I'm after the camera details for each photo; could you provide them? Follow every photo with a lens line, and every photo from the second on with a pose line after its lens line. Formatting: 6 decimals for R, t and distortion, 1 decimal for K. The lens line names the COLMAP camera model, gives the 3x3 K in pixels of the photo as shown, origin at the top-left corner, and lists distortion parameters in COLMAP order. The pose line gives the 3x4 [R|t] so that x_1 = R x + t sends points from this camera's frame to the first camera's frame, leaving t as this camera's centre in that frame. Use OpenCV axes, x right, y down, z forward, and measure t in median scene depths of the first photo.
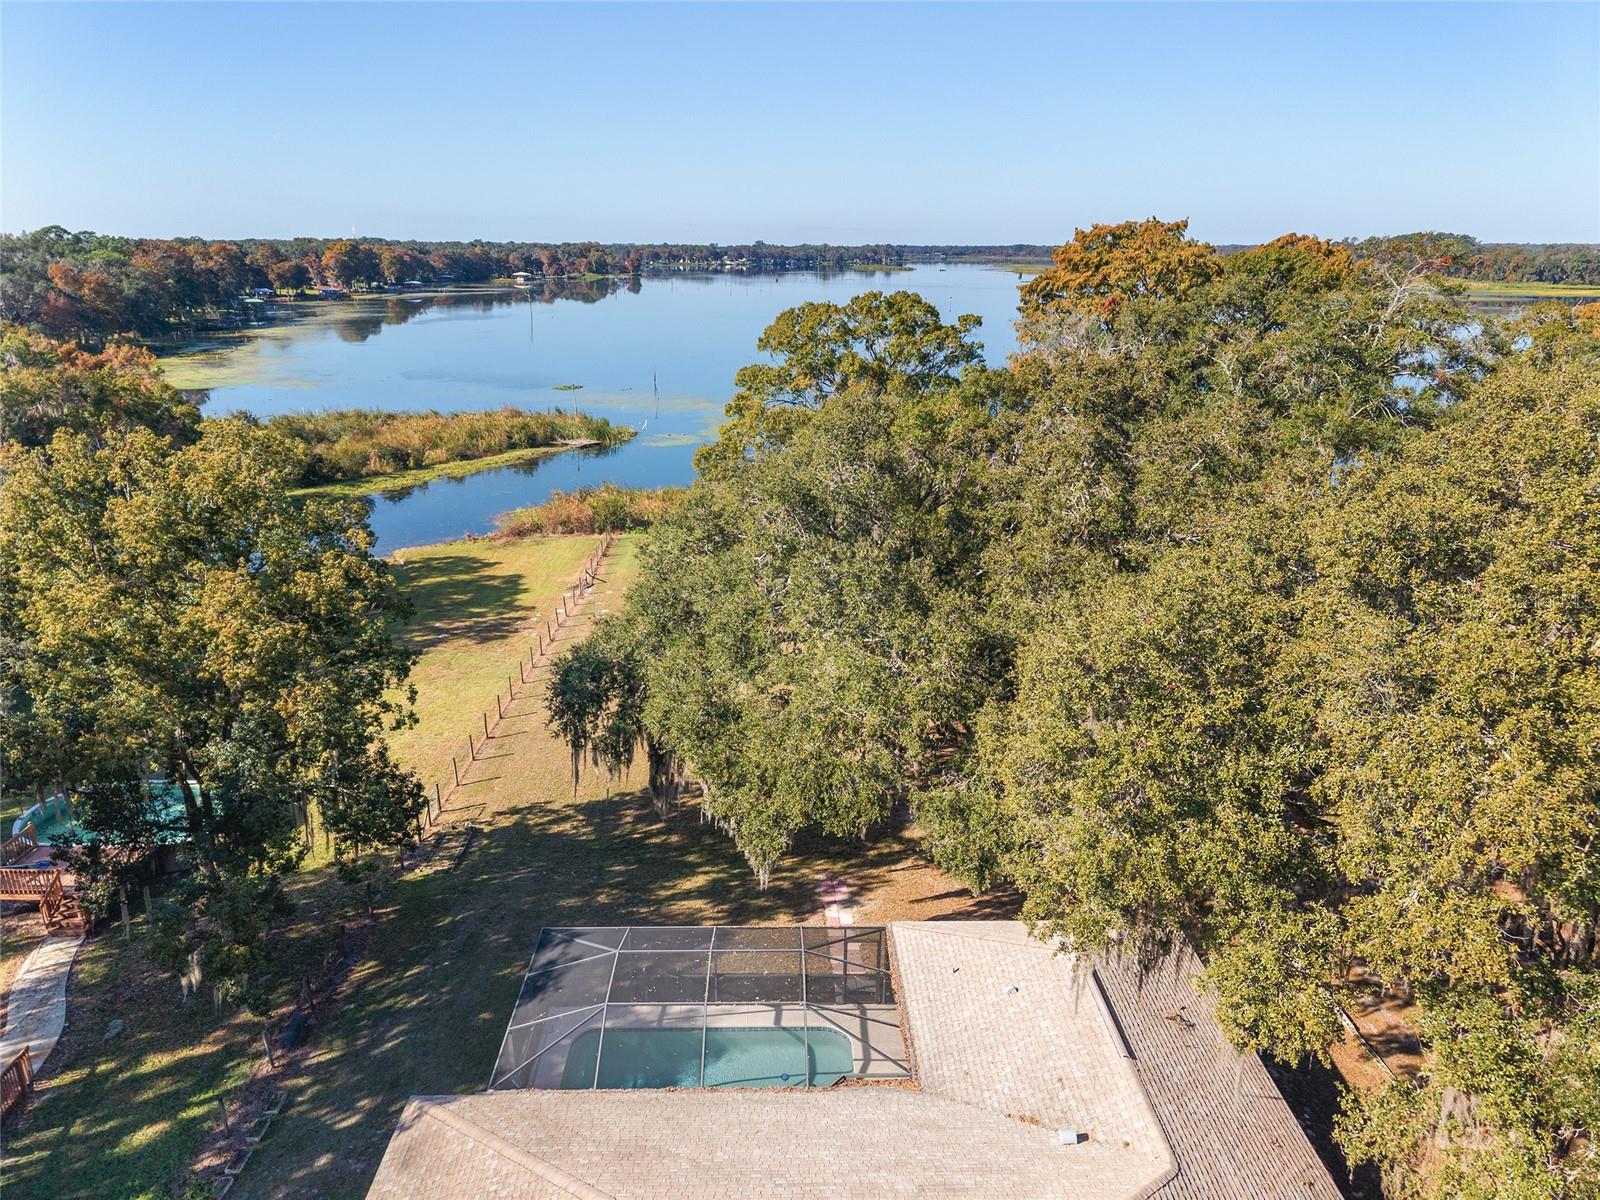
lens RADIAL K [[1072.6, 0, 800.0], [0, 1072.6, 600.0], [0, 0, 1]] dist [0.044582, -0.045360]
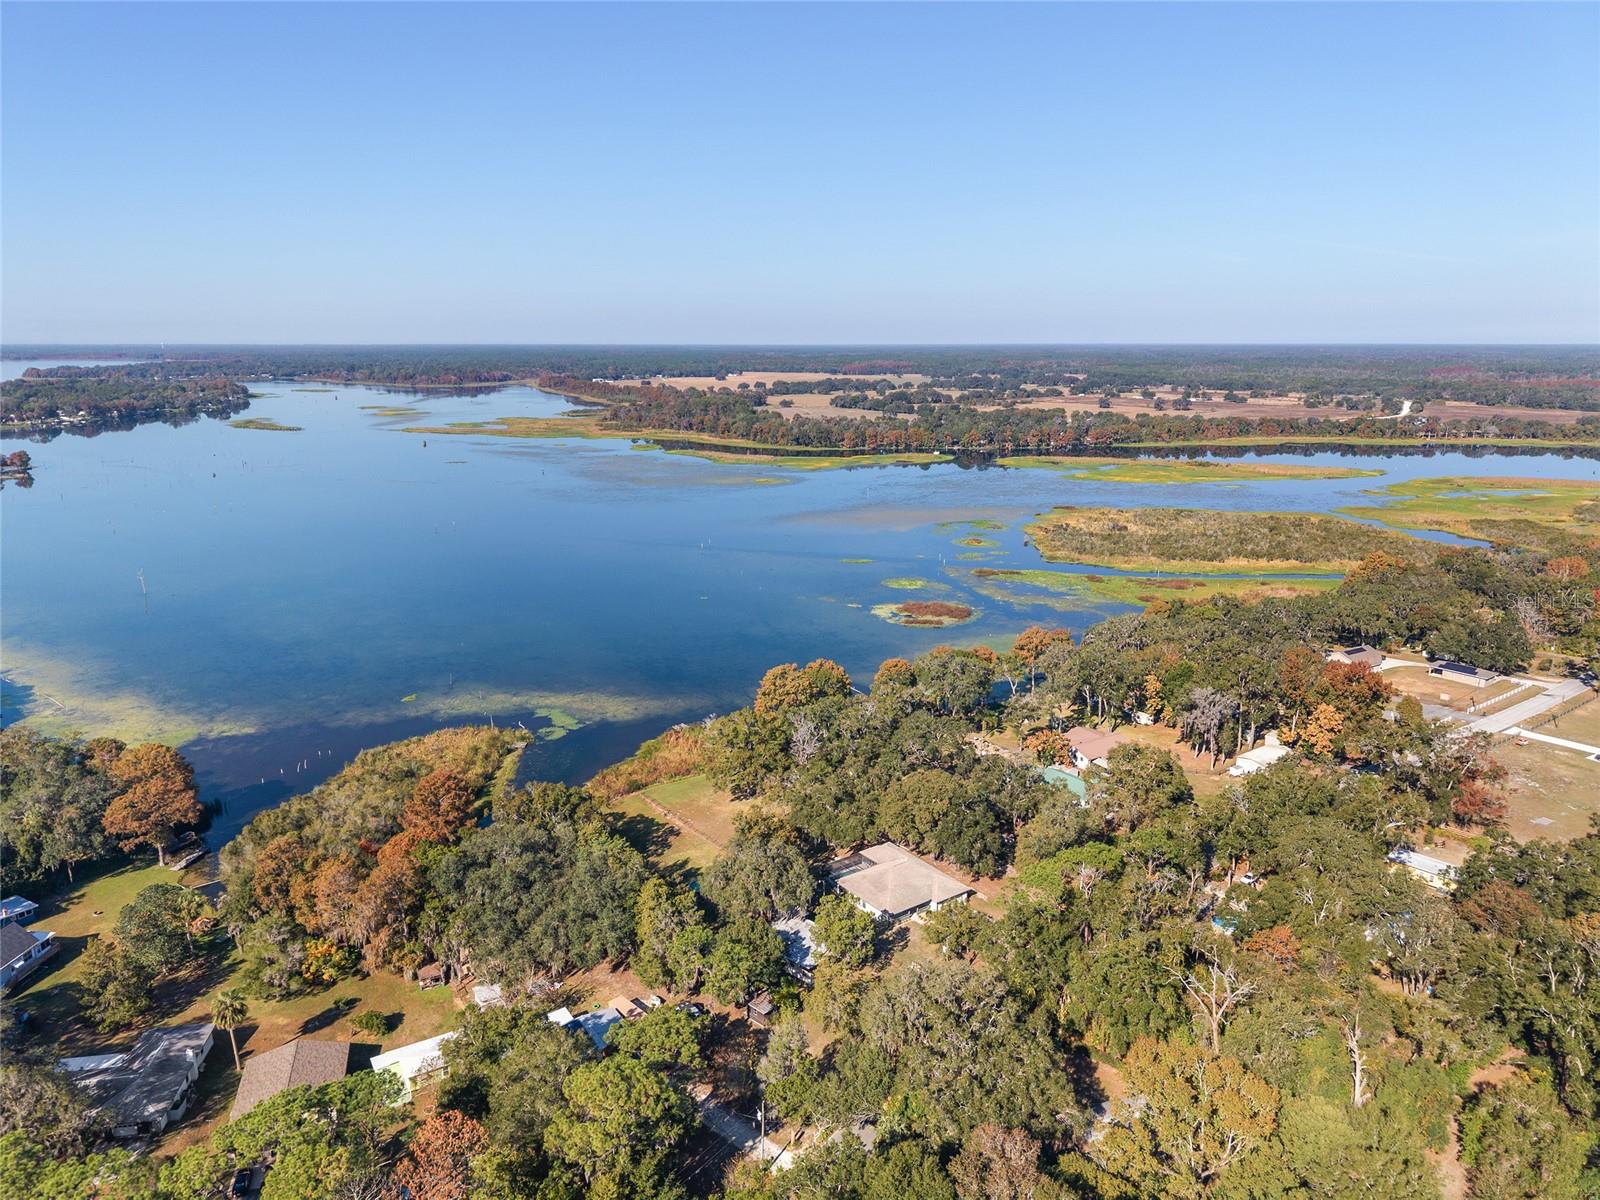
lens RADIAL K [[1102.0, 0, 792.5], [0, 1102.0, 596.7], [0, 0, 1]] dist [0.063739, -0.060628]
pose [[0.820932, -0.141225, 0.553286, -1.679862], [0.178480, 0.983848, -0.013693, -0.554397], [-0.542416, 0.109992, 0.832878, -2.082843]]
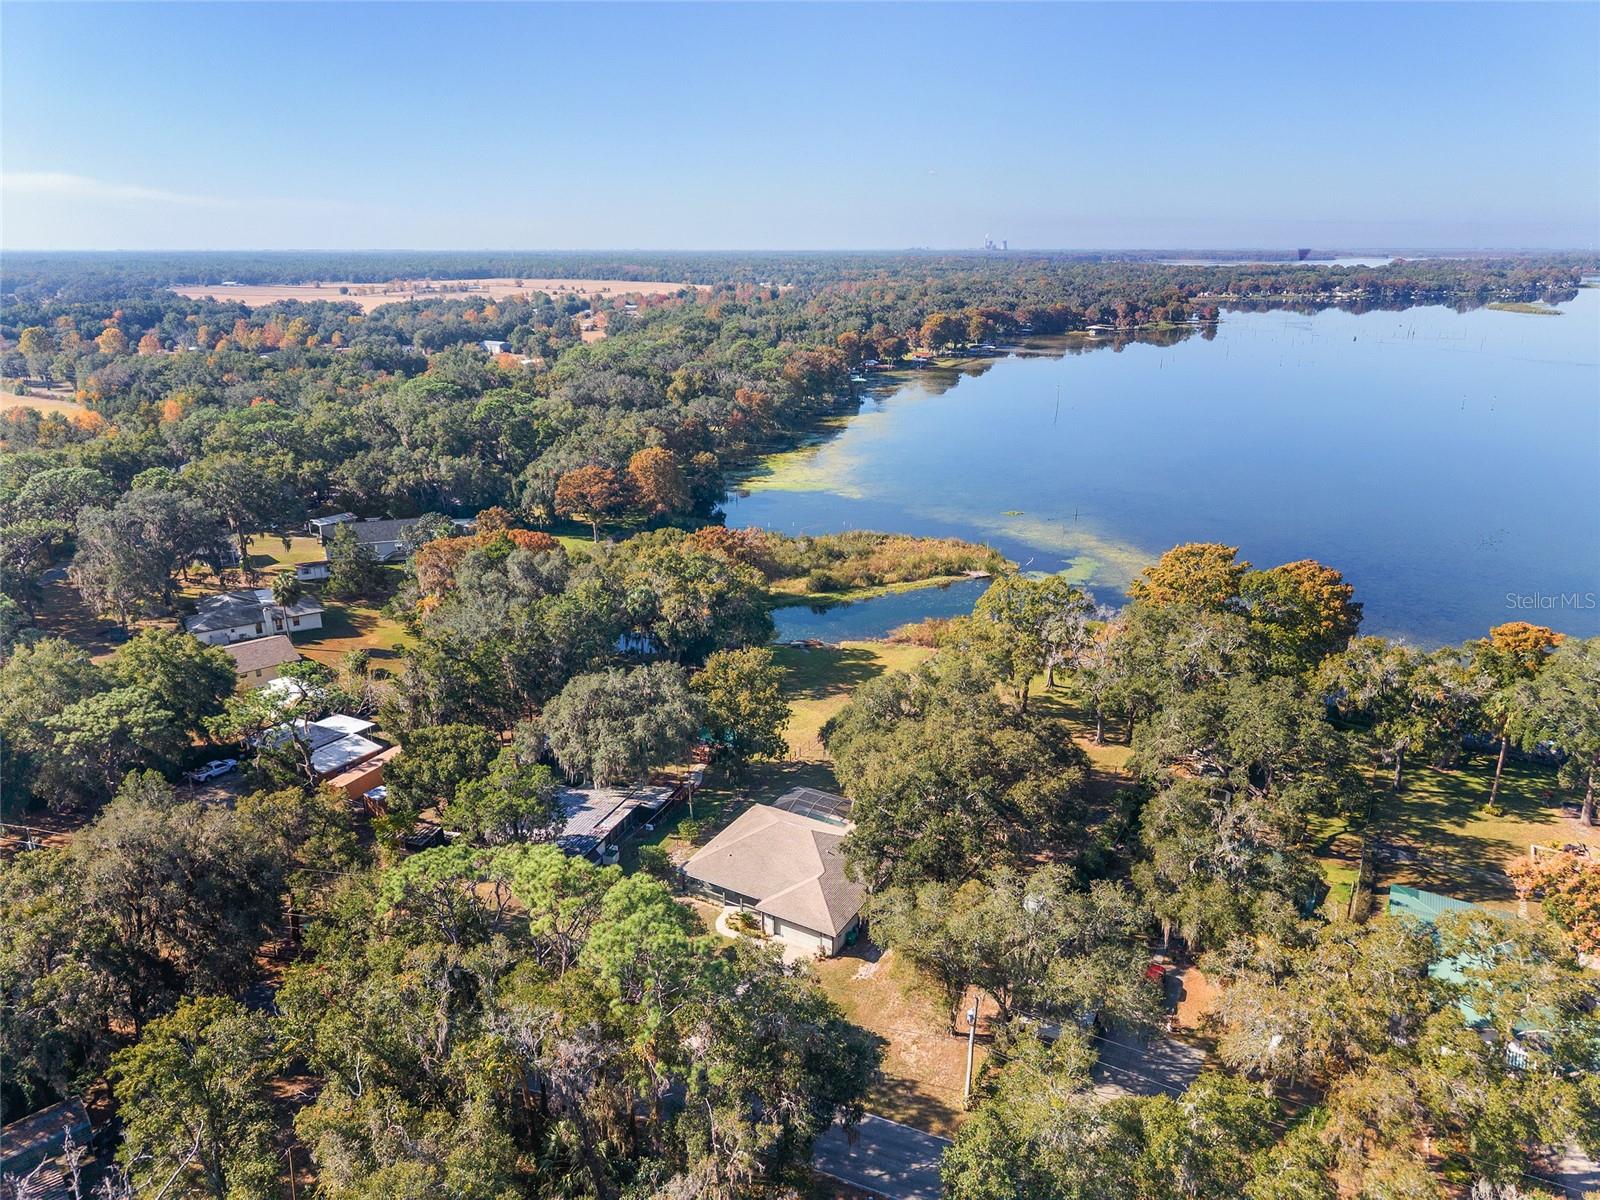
lens RADIAL K [[1102.0, 0, 792.5], [0, 1102.0, 596.7], [0, 0, 1]] dist [0.063739, -0.060628]
pose [[0.856596, 0.153366, -0.492669, 0.711681], [-0.154876, 0.987202, 0.038031, -0.236652], [0.492197, 0.043725, 0.869385, -1.128256]]
